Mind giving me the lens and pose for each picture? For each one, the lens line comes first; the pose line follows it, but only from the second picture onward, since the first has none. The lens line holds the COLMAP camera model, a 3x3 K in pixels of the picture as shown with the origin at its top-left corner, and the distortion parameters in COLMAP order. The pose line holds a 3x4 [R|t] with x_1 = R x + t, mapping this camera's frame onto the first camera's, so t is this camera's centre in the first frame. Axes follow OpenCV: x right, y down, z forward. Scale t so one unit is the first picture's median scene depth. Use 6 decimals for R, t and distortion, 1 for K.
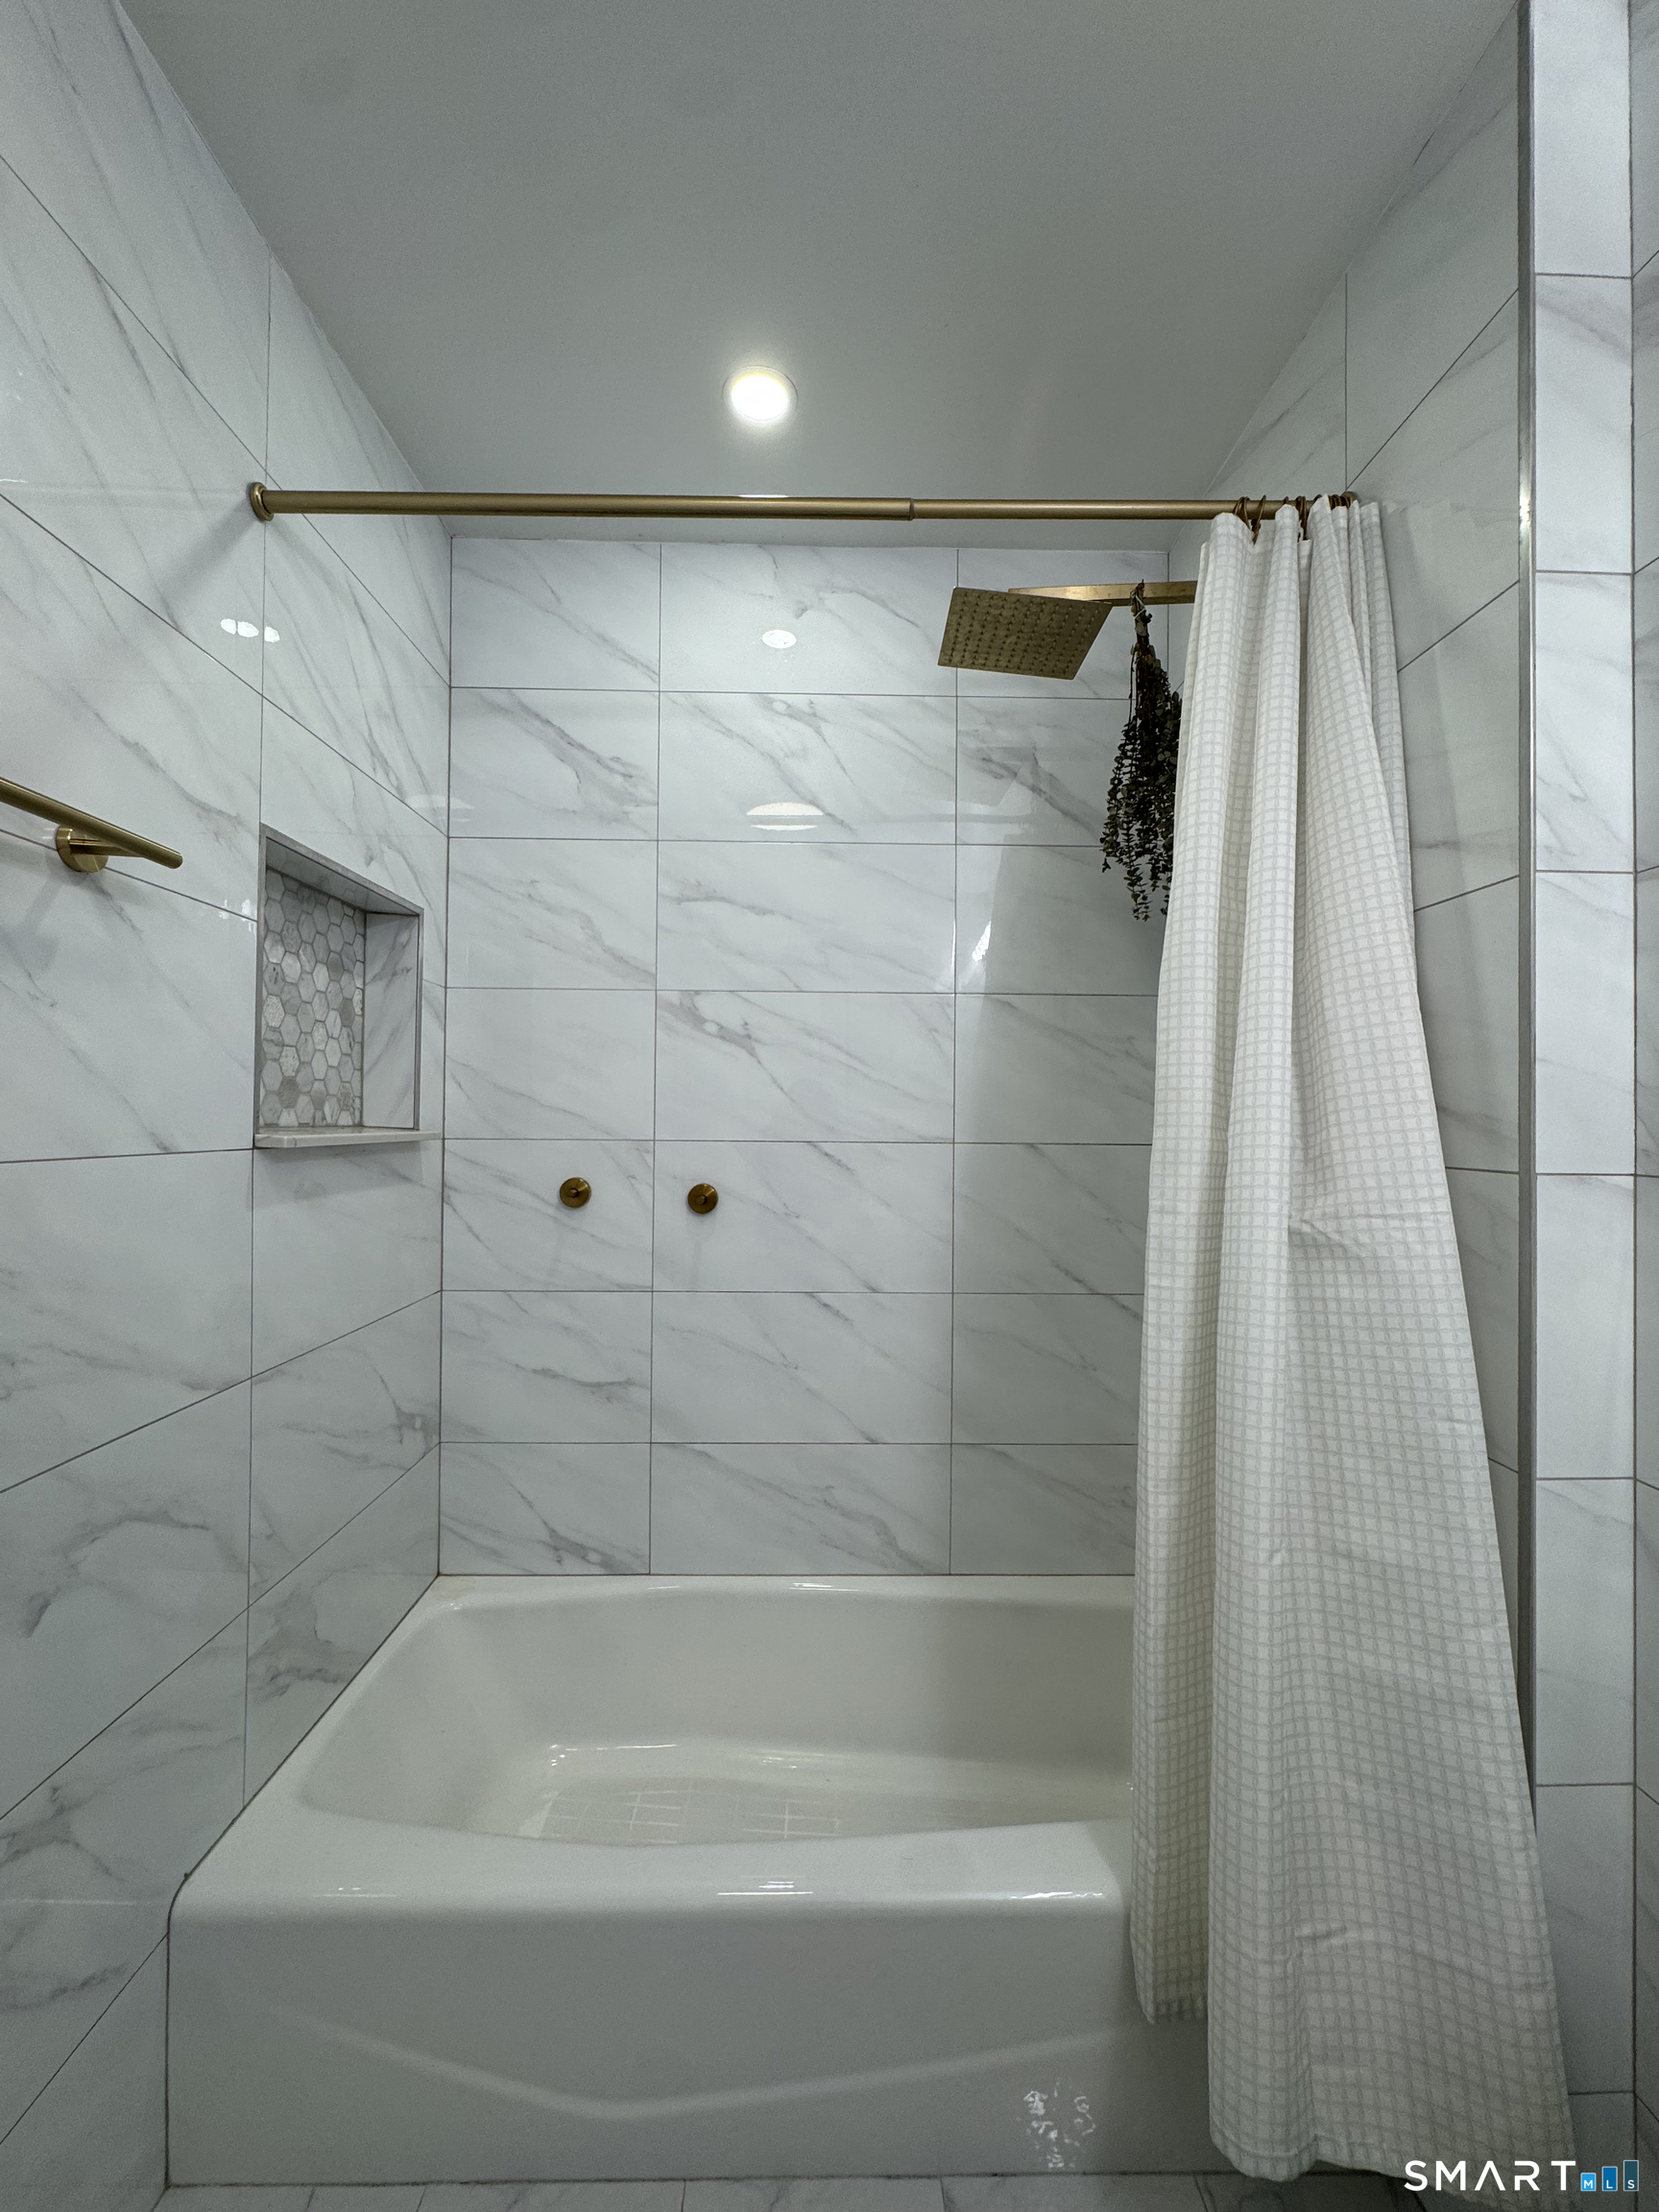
lens RADIAL K [[894.4, 0, 829.7], [0, 894.4, 1108.6], [0, 0, 1]] dist [-0.002621, 0.000604]
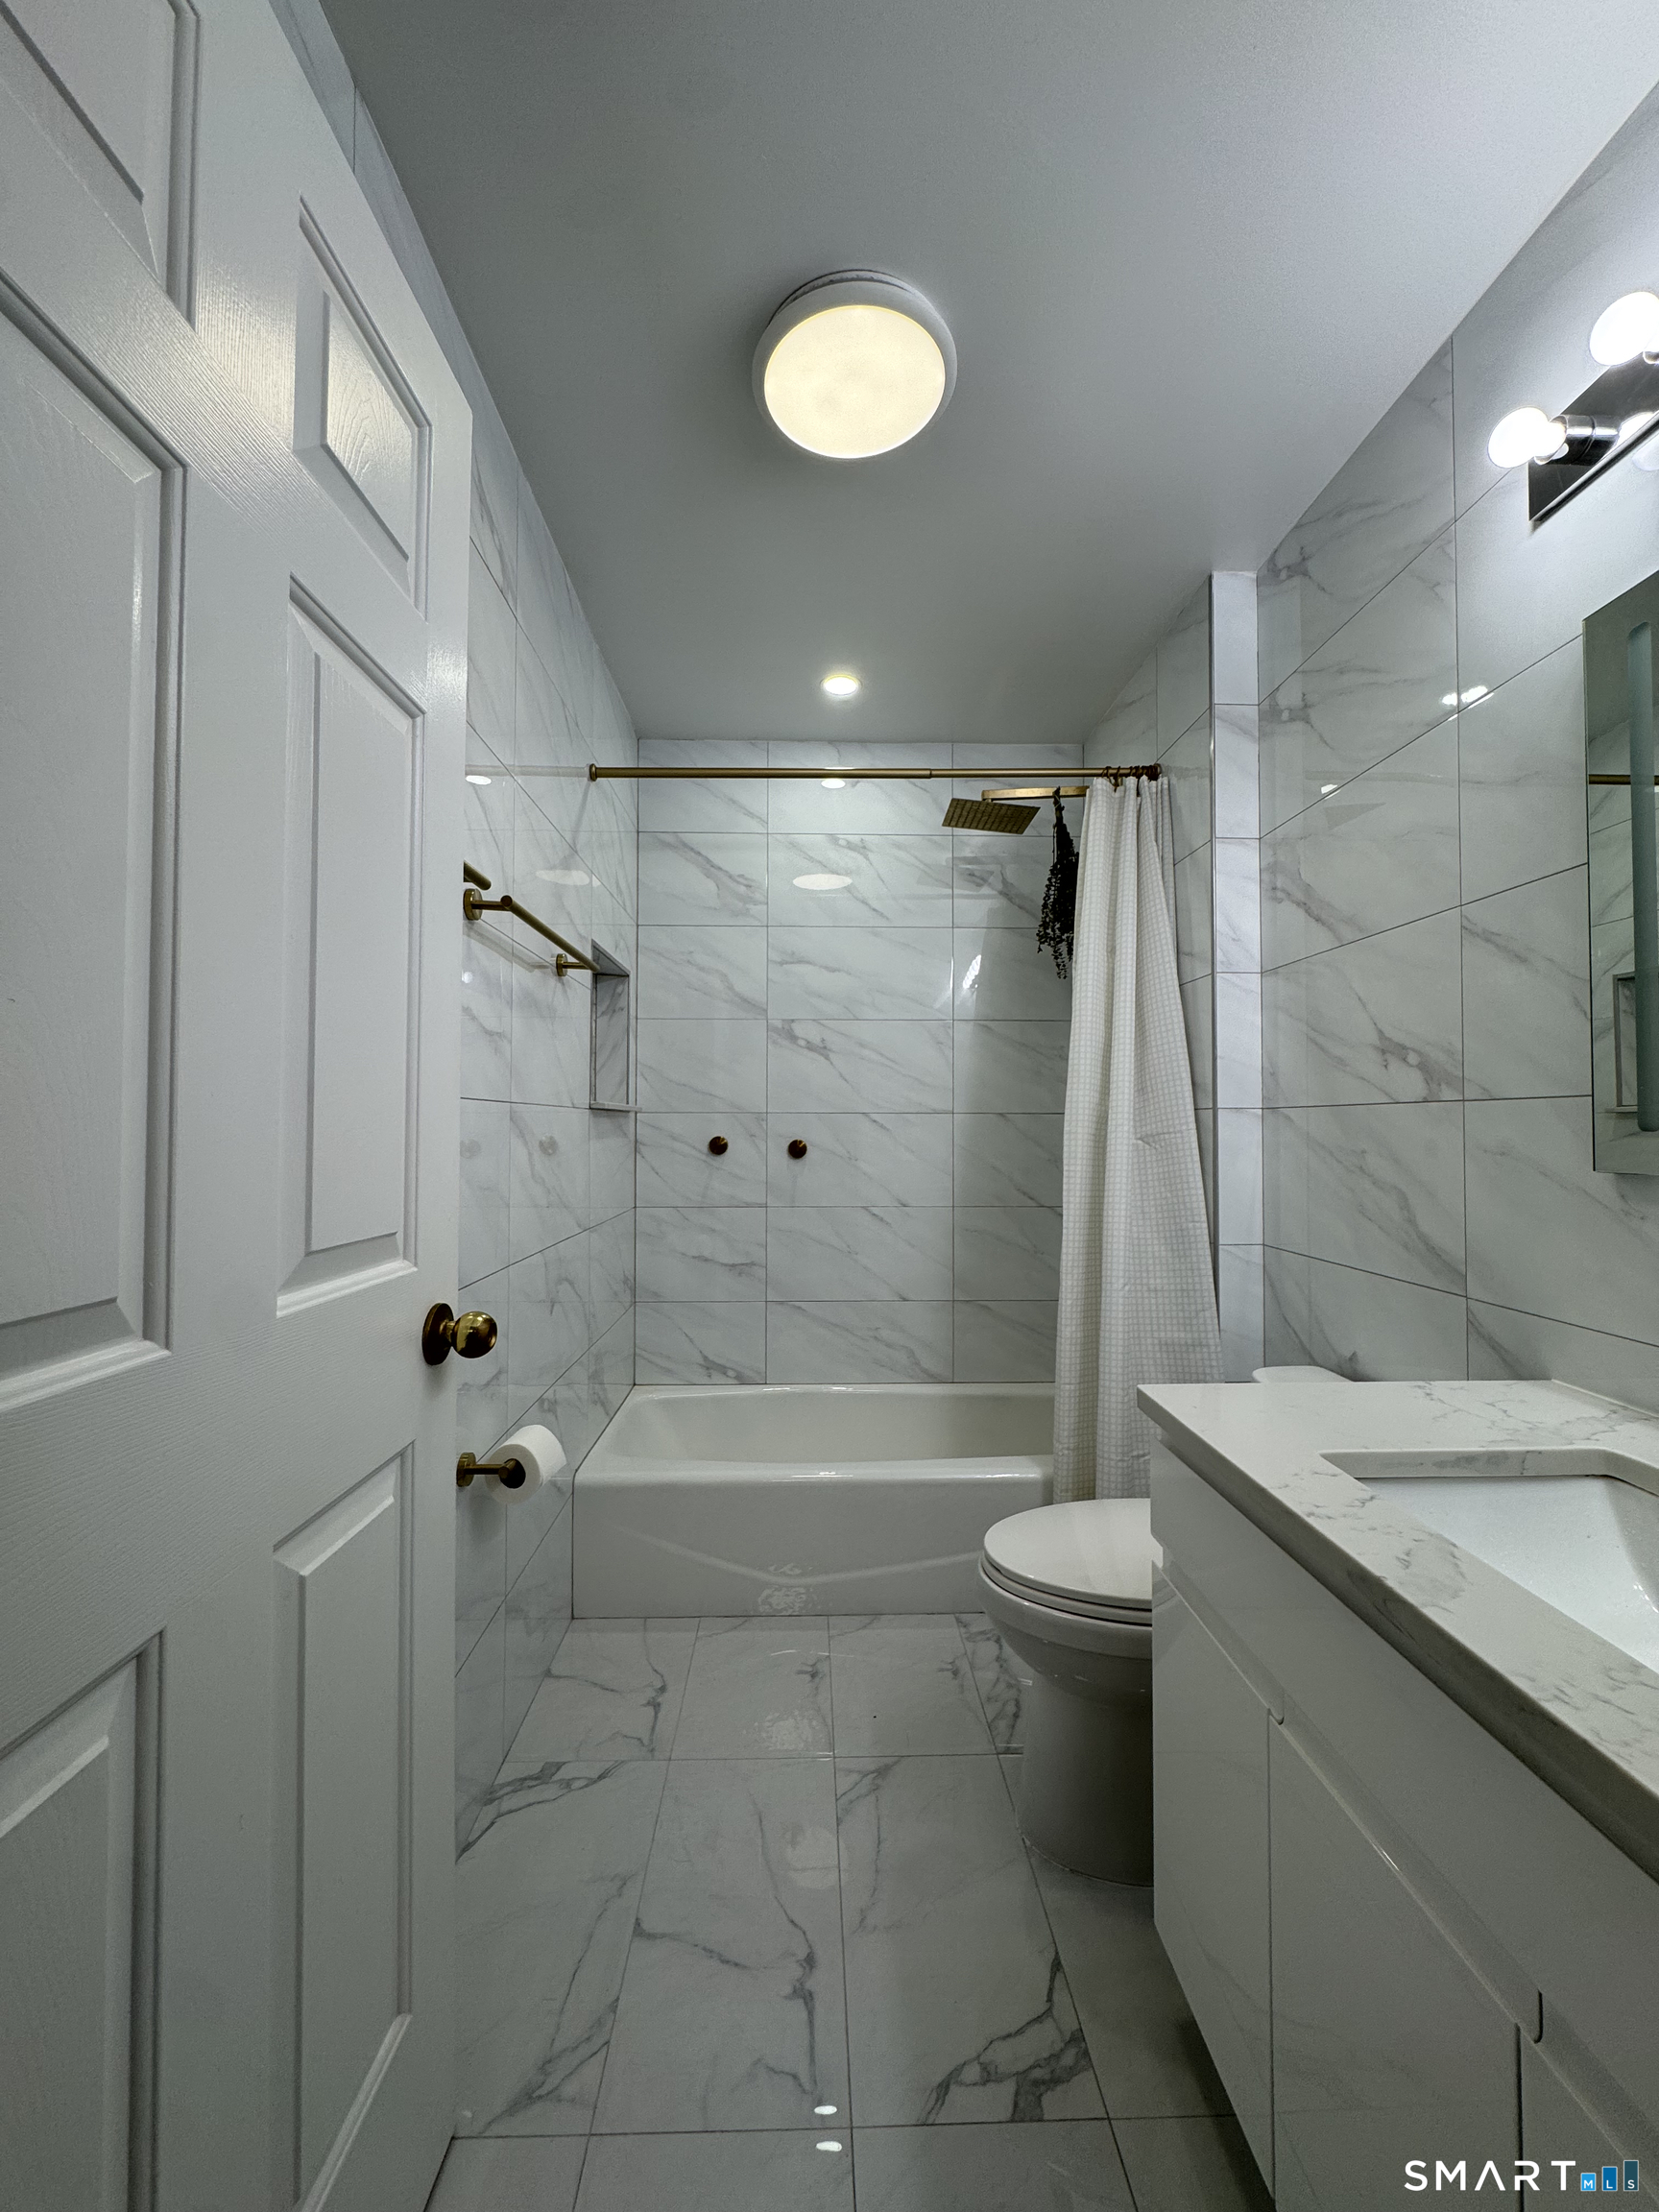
lens RADIAL K [[894.4, 0, 826.9], [0, 894.4, 1103.9], [0, 0, 1]] dist [-0.002621, 0.000604]
pose [[0.999969, -0.006199, 0.004765, -0.096447], [0.006272, 0.999861, -0.015422, 0.045173], [-0.004669, 0.015452, 0.999870, -0.608528]]
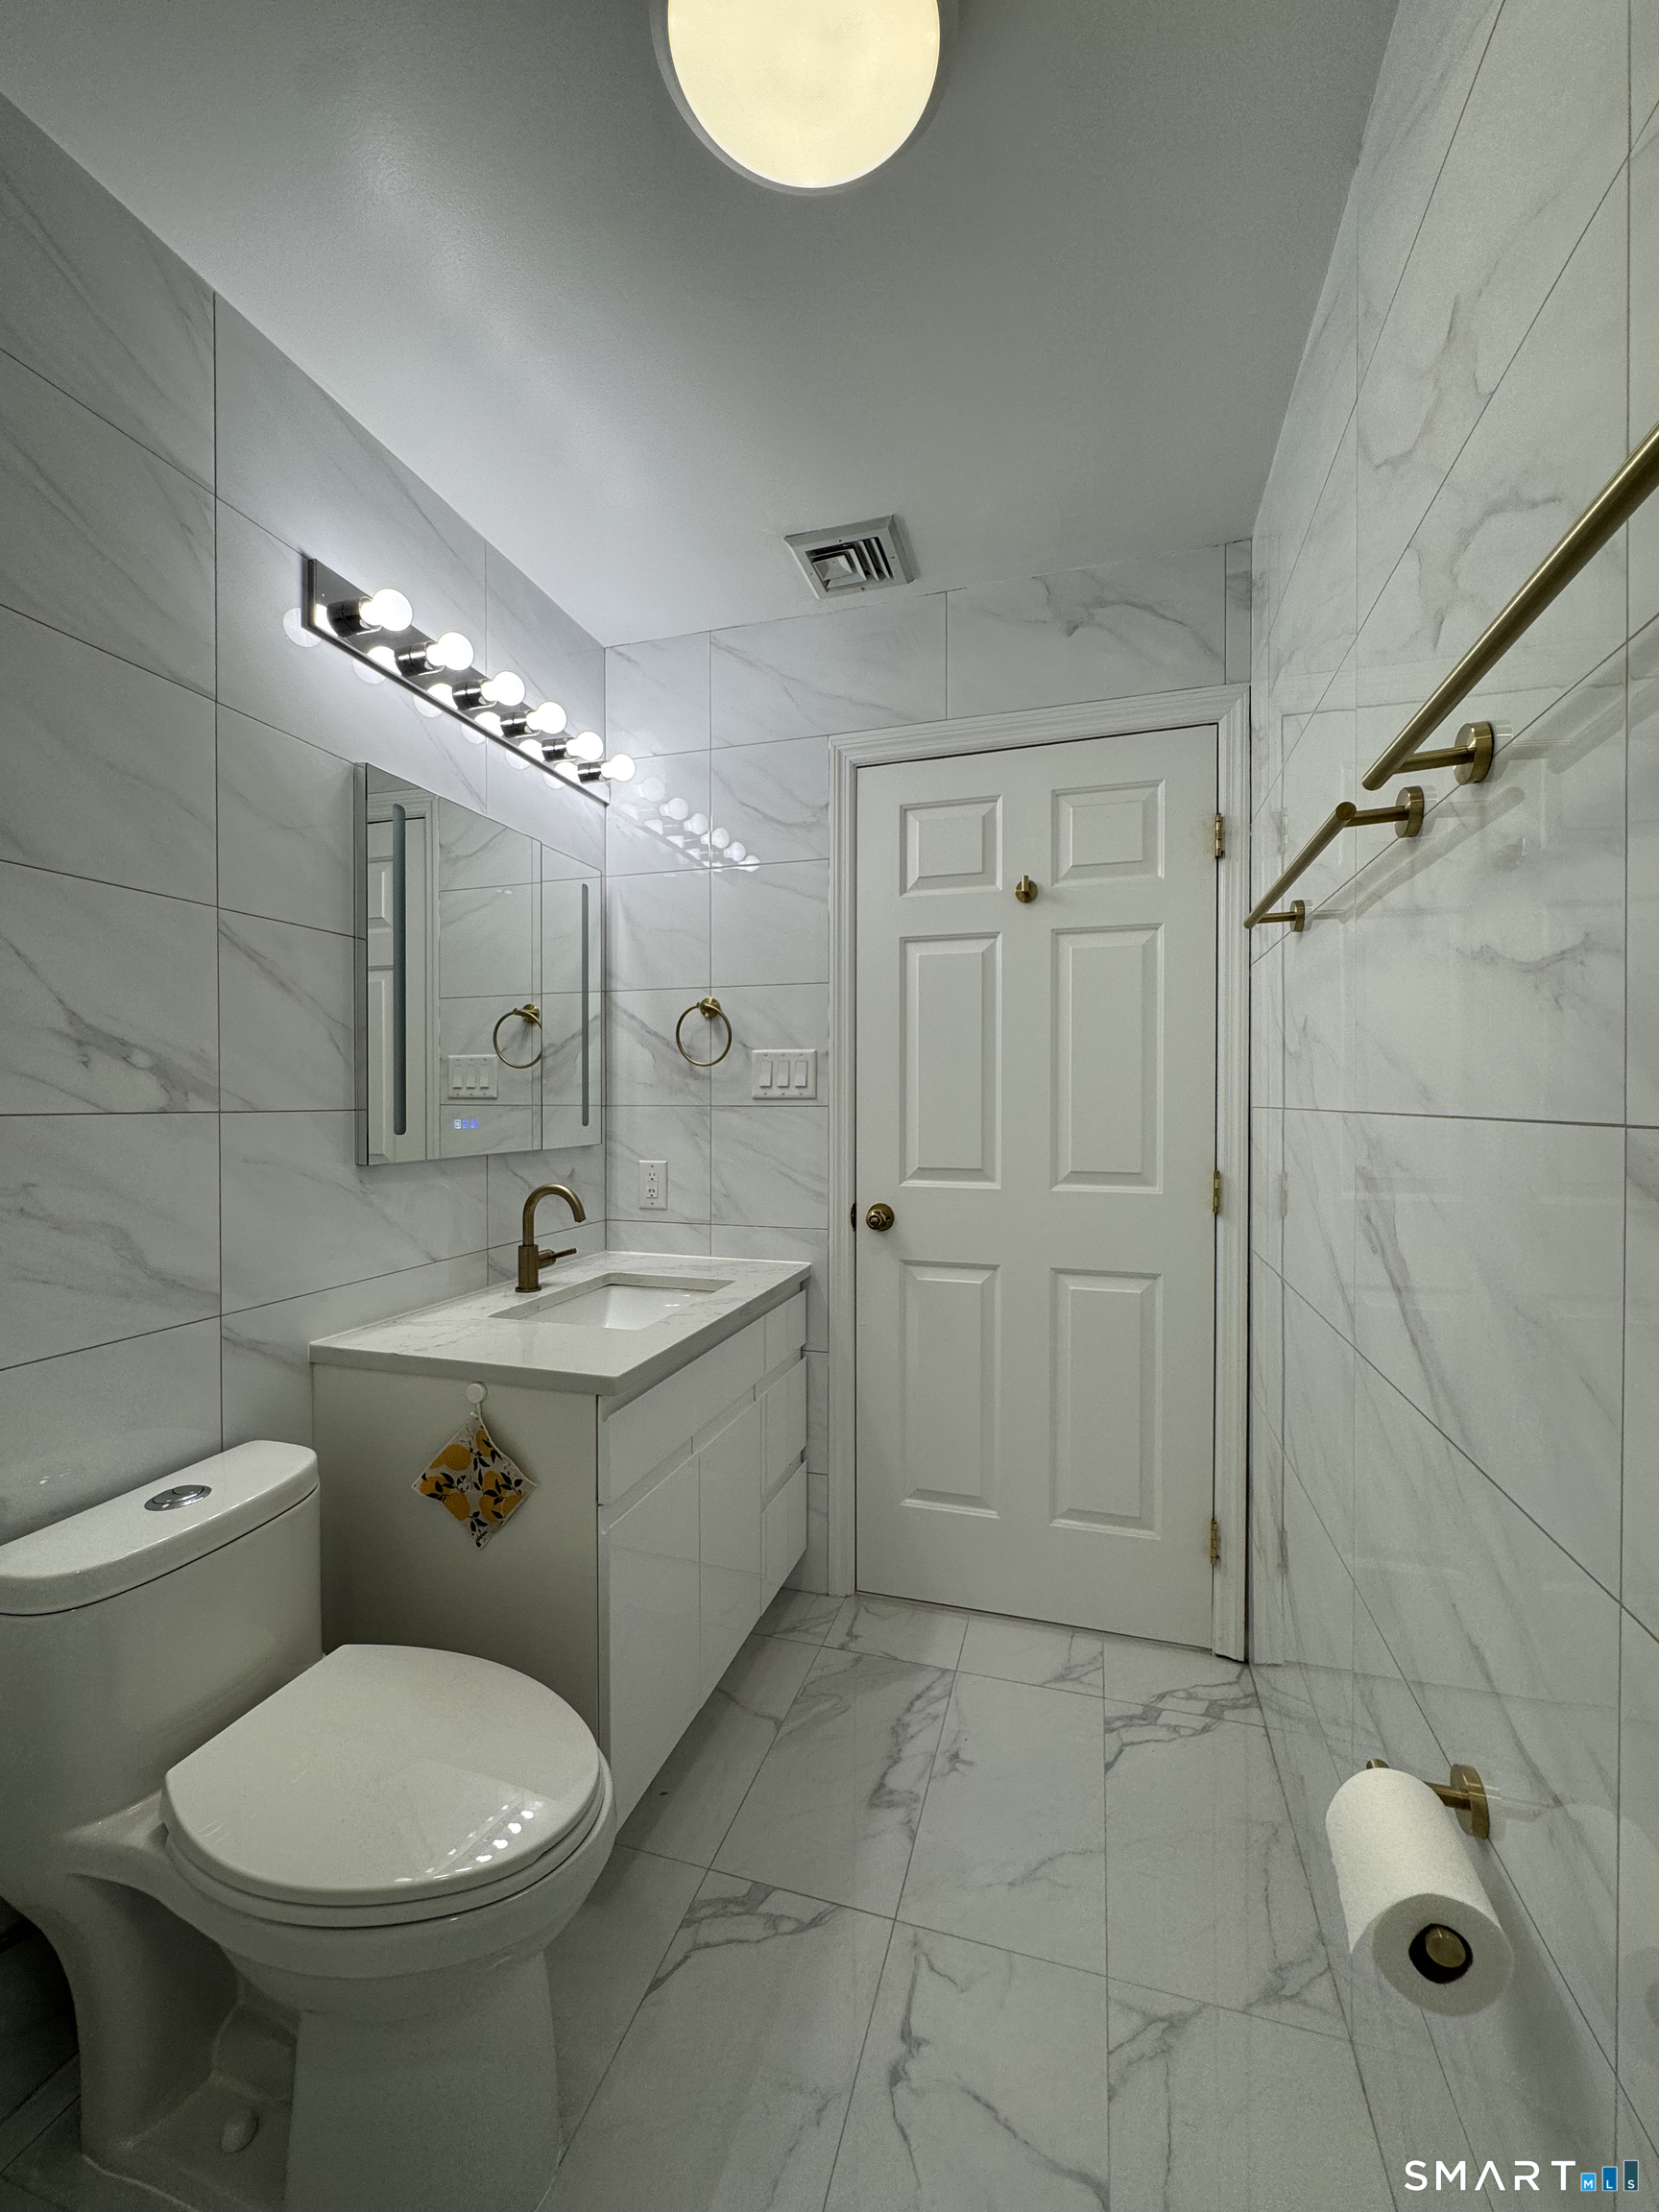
lens RADIAL K [[894.4, 0, 825.8], [0, 894.4, 1104.4], [0, 0, 1]] dist [-0.002621, 0.000604]
pose [[-0.950251, -0.011471, 0.311274, -0.263300], [-0.011178, 0.999934, 0.002724, 0.018024], [-0.311284, -0.000891, -0.950316, 0.812286]]
